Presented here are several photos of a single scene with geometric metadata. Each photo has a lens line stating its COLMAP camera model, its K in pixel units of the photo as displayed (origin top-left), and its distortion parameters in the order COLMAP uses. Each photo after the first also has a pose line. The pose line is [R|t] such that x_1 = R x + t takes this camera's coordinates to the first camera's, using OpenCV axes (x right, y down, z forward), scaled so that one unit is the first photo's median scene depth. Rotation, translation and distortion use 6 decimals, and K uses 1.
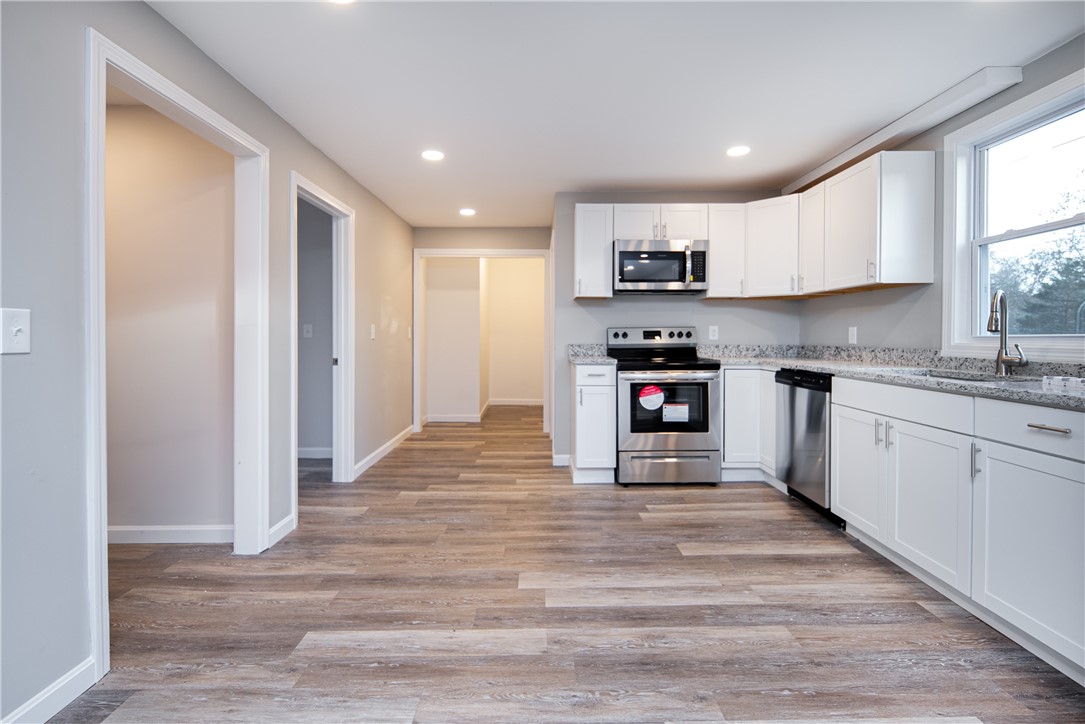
lens RADIAL K [[495.3, 0, 531.4], [0, 495.3, 338.5], [0, 0, 1]] dist [0.003341, -0.001973]
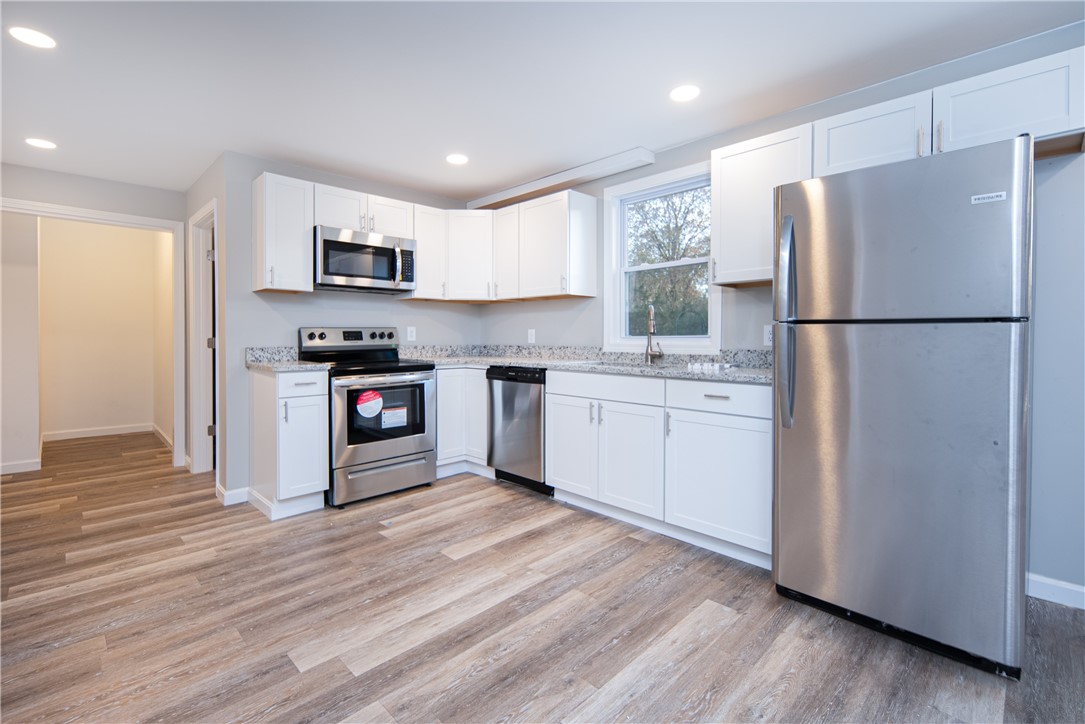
lens RADIAL K [[495.3, 0, 544.4], [0, 495.3, 342.4], [0, 0, 1]] dist [0.003341, -0.001973]
pose [[0.701622, -0.008579, 0.712498, -0.199222], [0.005034, 0.999962, 0.007083, 0.000433], [-0.712532, -0.001383, 0.701639, 0.139770]]
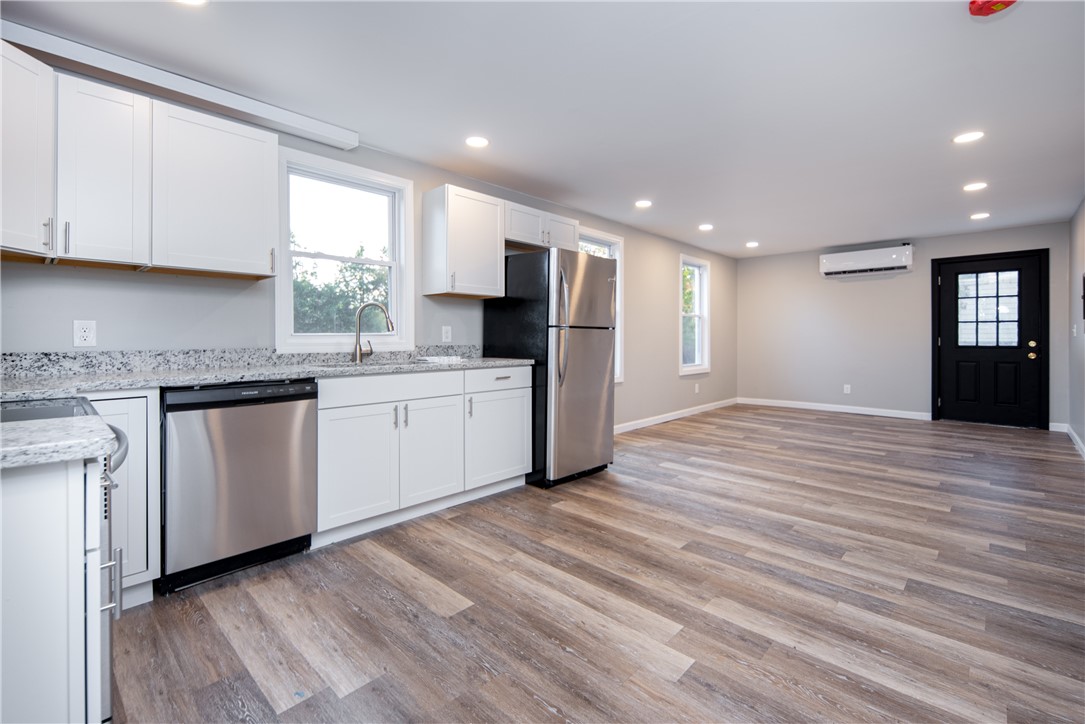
lens RADIAL K [[495.3, 0, 551.7], [0, 495.3, 335.0], [0, 0, 1]] dist [0.003341, -0.001973]
pose [[-0.753796, -0.001472, 0.657107, -0.243697], [0.004107, 0.999967, 0.006952, -0.007212], [-0.657096, 0.007939, -0.753765, 1.149645]]
